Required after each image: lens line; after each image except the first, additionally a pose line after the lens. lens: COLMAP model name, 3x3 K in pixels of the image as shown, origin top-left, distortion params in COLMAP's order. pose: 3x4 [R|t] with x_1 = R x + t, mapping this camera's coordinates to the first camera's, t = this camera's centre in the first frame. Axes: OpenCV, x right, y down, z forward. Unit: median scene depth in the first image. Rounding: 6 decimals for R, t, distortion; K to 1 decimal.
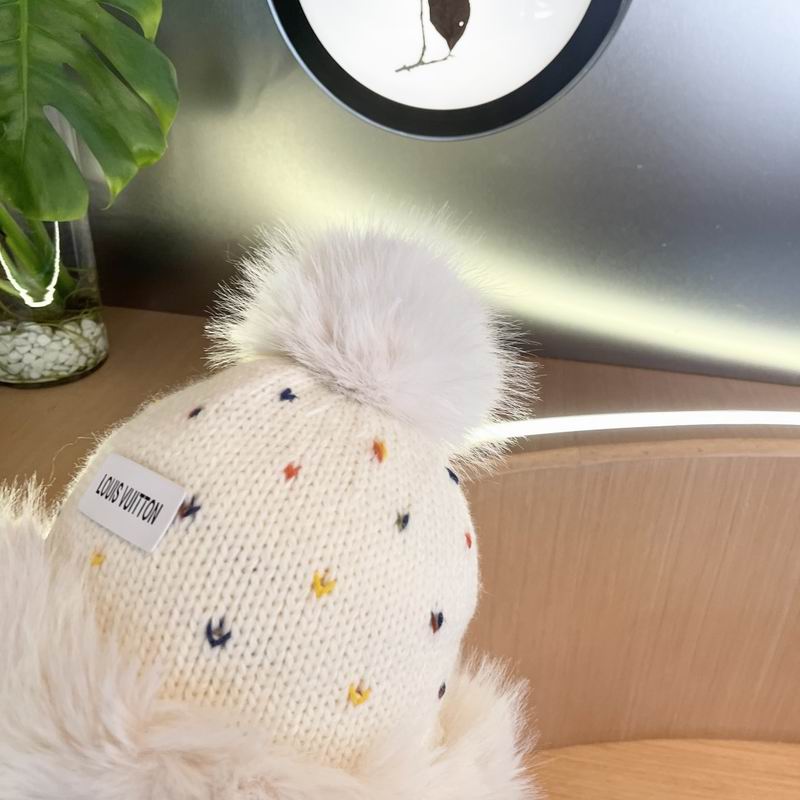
lens RADIAL K [[816.0, 0, 391.5], [0, 816.0, 394.3], [0, 0, 1]] dist [0.024258, 0.000000]
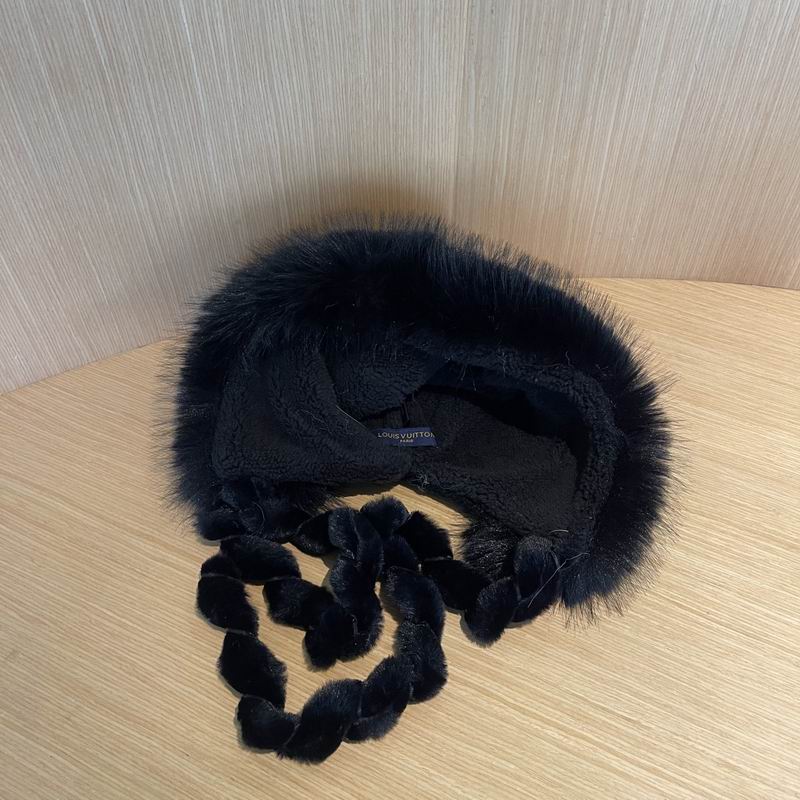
lens RADIAL K [[816.0, 0, 398.5], [0, 816.0, 407.0], [0, 0, 1]] dist [0.024258, 0.000000]
pose [[0.958769, 0.196097, -0.205688, 0.108911], [-0.121302, 0.936923, 0.327812, 0.375853], [0.256997, -0.289346, 0.922080, 0.053577]]
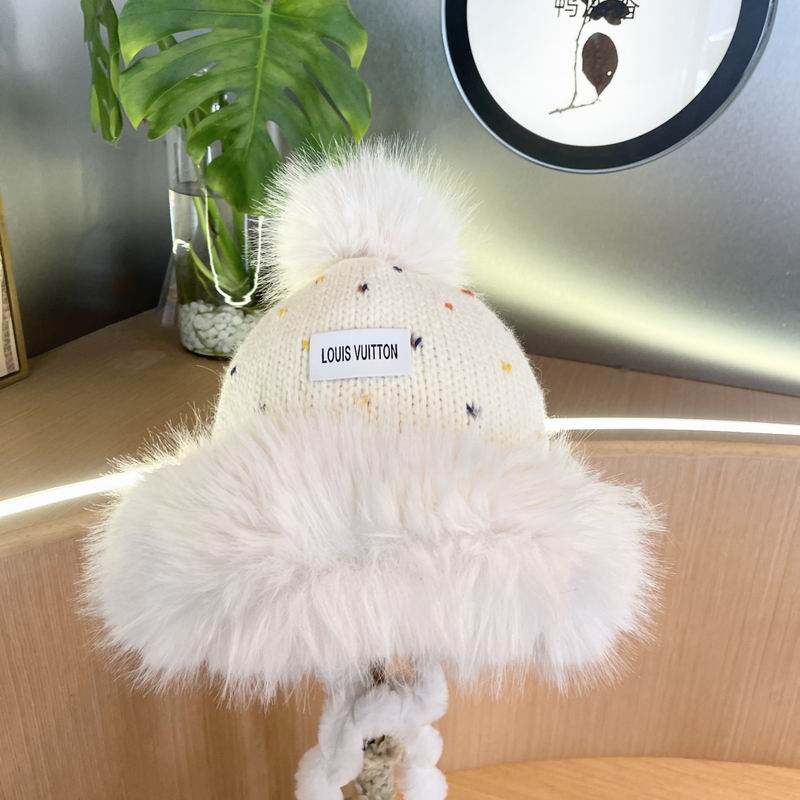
lens RADIAL K [[816.0, 0, 396.6], [0, 816.0, 408.7], [0, 0, 1]] dist [0.024258, 0.000000]
pose [[0.984279, 0.077927, -0.158503, 0.009095], [-0.094608, 0.990421, -0.100572, 0.164030], [0.149148, 0.113986, 0.982223, -0.136083]]
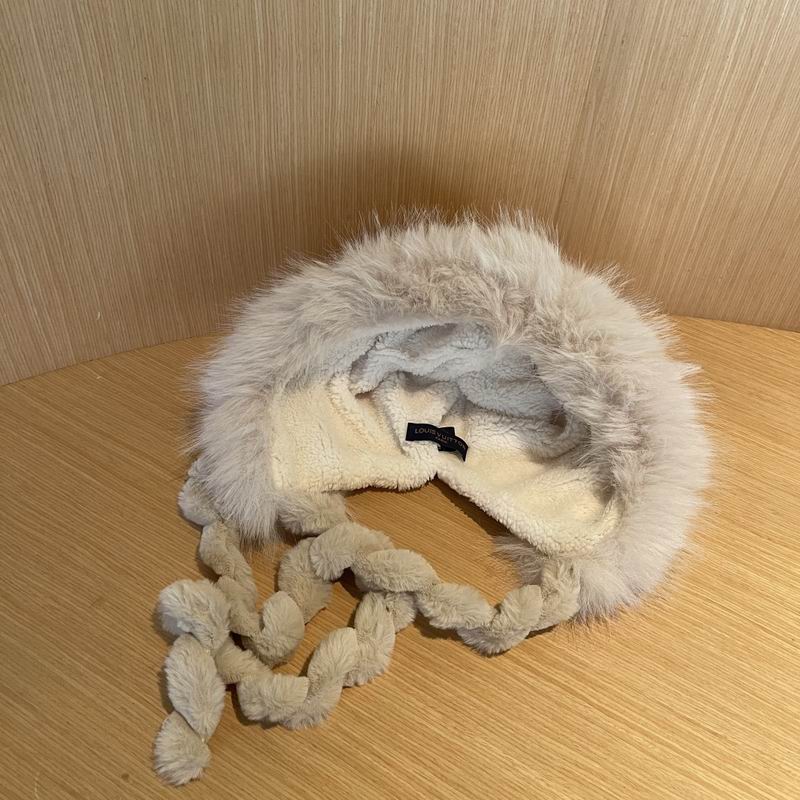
lens RADIAL K [[816.0, 0, 403.7], [0, 816.0, 403.5], [0, 0, 1]] dist [0.024258, 0.000000]
pose [[0.933365, 0.281532, -0.222643, 0.035696], [-0.224015, 0.941574, 0.251505, 0.456920], [0.280442, -0.184871, 0.941900, -0.001423]]
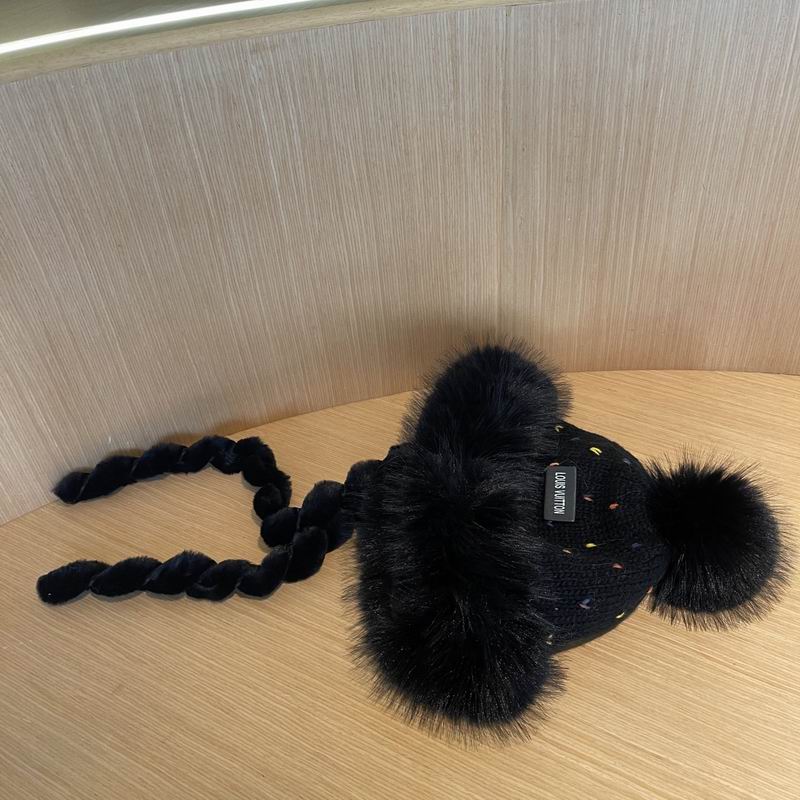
lens RADIAL K [[816.0, 0, 398.7], [0, 816.0, 412.2], [0, 0, 1]] dist [0.024258, 0.000000]
pose [[0.935180, 0.152711, -0.319560, 0.176592], [-0.087775, 0.974052, 0.208610, 0.378781], [0.343125, -0.167039, 0.924318, -0.069619]]
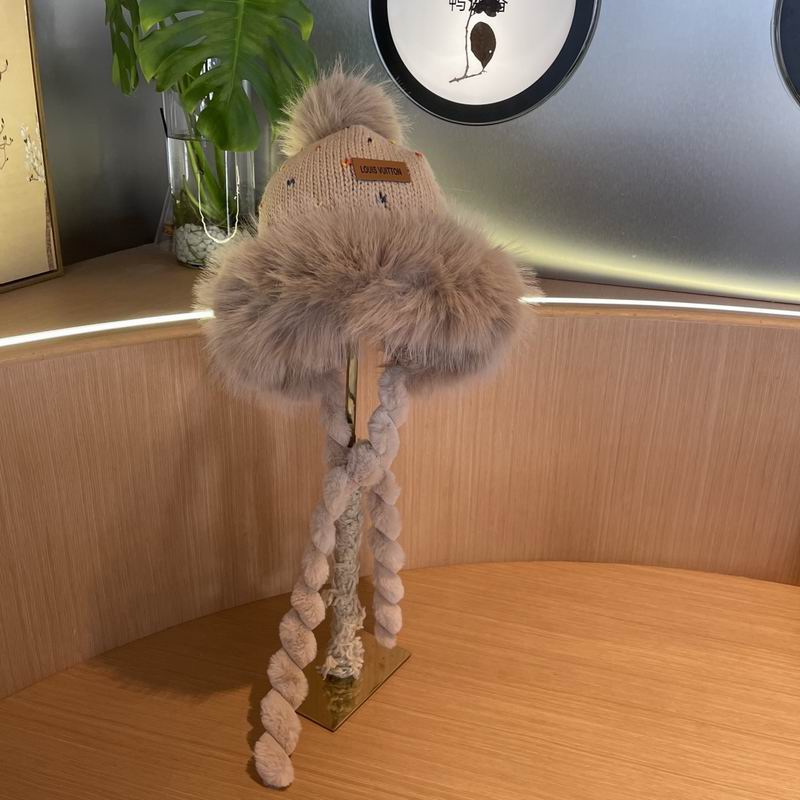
lens RADIAL K [[816.0, 0, 410.4], [0, 816.0, 410.5], [0, 0, 1]] dist [0.024258, 0.000000]
pose [[0.993758, 0.049445, -0.099998, 0.122289], [-0.063239, 0.988151, -0.139849, 0.474770], [0.091899, 0.145300, 0.985110, -0.496718]]
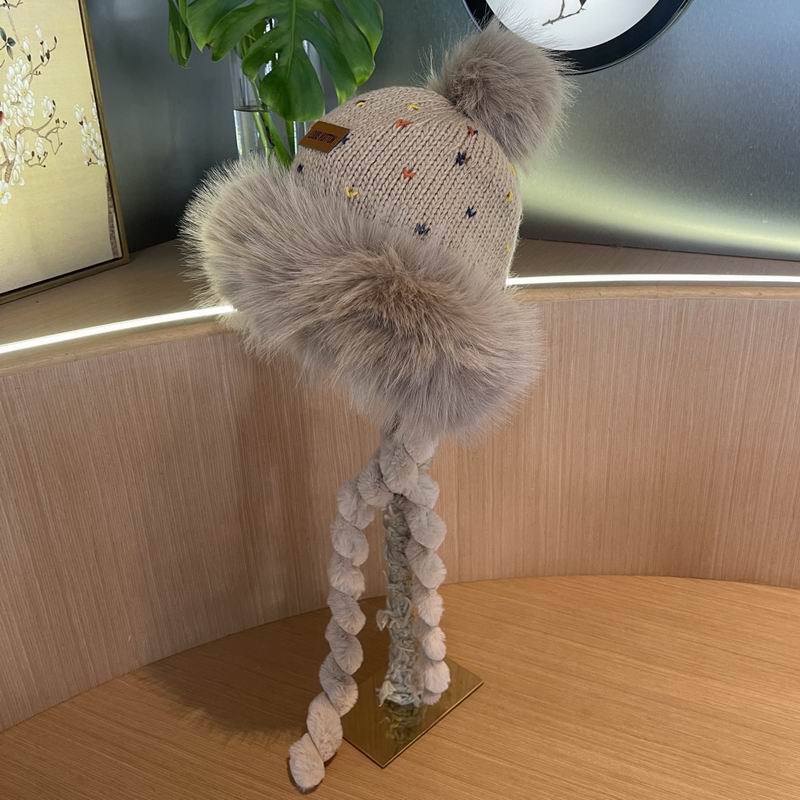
lens RADIAL K [[816.0, 0, 404.2], [0, 816.0, 411.7], [0, 0, 1]] dist [0.024258, 0.000000]
pose [[0.959360, 0.063511, -0.274944, 0.206550], [-0.088119, 0.993045, -0.078084, 0.389373], [0.268073, 0.099138, 0.958284, -0.333387]]
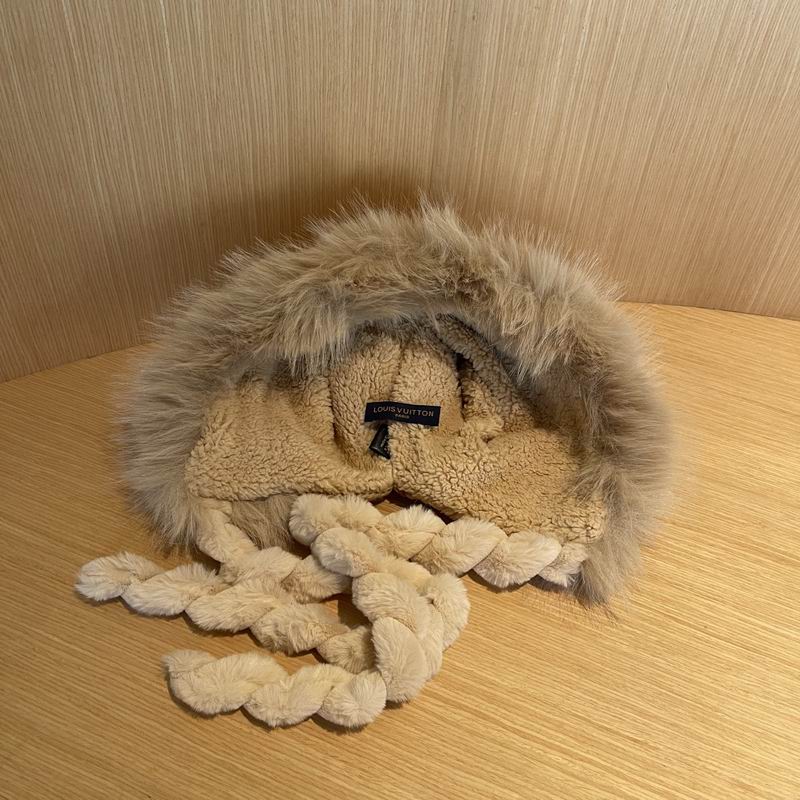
lens RADIAL K [[816.0, 0, 400.2], [0, 816.0, 402.8], [0, 0, 1]] dist [0.024258, 0.000000]
pose [[0.974049, 0.186640, -0.128038, 0.056234], [-0.153137, 0.960003, 0.234398, 0.452007], [0.166665, -0.208708, 0.963672, 0.070267]]
